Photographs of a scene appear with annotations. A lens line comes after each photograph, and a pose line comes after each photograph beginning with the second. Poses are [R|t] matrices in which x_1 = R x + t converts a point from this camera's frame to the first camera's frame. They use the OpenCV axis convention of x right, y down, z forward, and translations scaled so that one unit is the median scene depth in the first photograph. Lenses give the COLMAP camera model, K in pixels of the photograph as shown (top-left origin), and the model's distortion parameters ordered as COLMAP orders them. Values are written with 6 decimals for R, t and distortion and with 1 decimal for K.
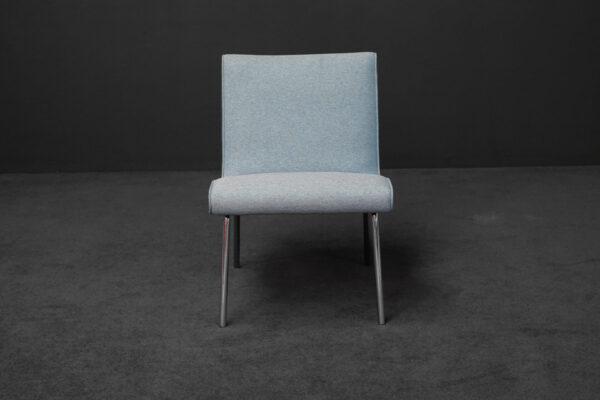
lens RADIAL K [[1069.5, 0, 302.0], [0, 1069.5, 203.1], [0, 0, 1]] dist [0.020280, 0.000000]
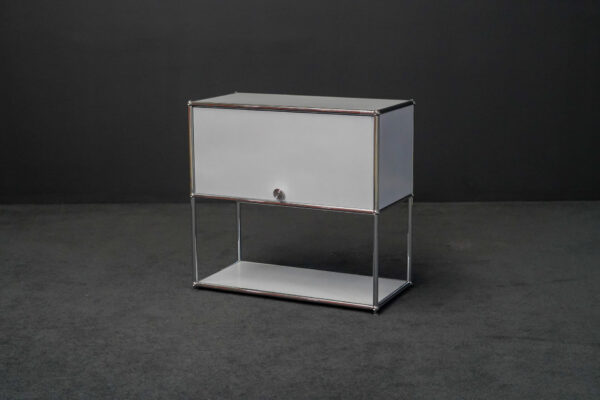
lens RADIAL K [[1047.2, 0, 298.7], [0, 1047.2, 199.1], [0, 0, 1]] dist [0.029083, 0.000000]
pose [[0.999660, 0.008202, 0.024734, -0.029535], [-0.006911, 0.998632, -0.051821, 0.032947], [-0.025125, 0.051633, 0.998350, -0.094956]]
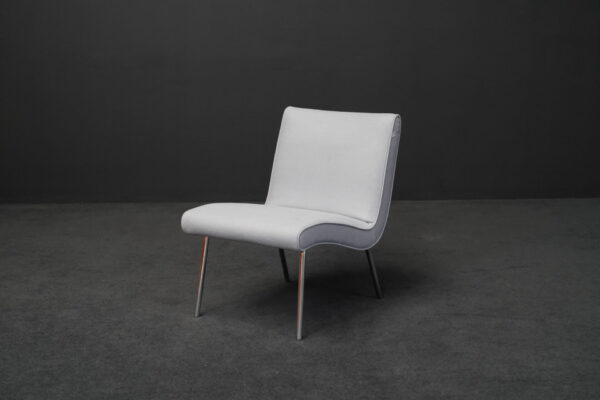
lens RADIAL K [[982.8, 0, 298.2], [0, 982.8, 198.7], [0, 0, 1]] dist [0.036546, 0.000000]
pose [[0.999826, 0.004927, 0.017990, -0.006531], [-0.003936, 0.998494, -0.054724, 0.044689], [-0.018233, 0.054644, 0.998339, -0.198324]]
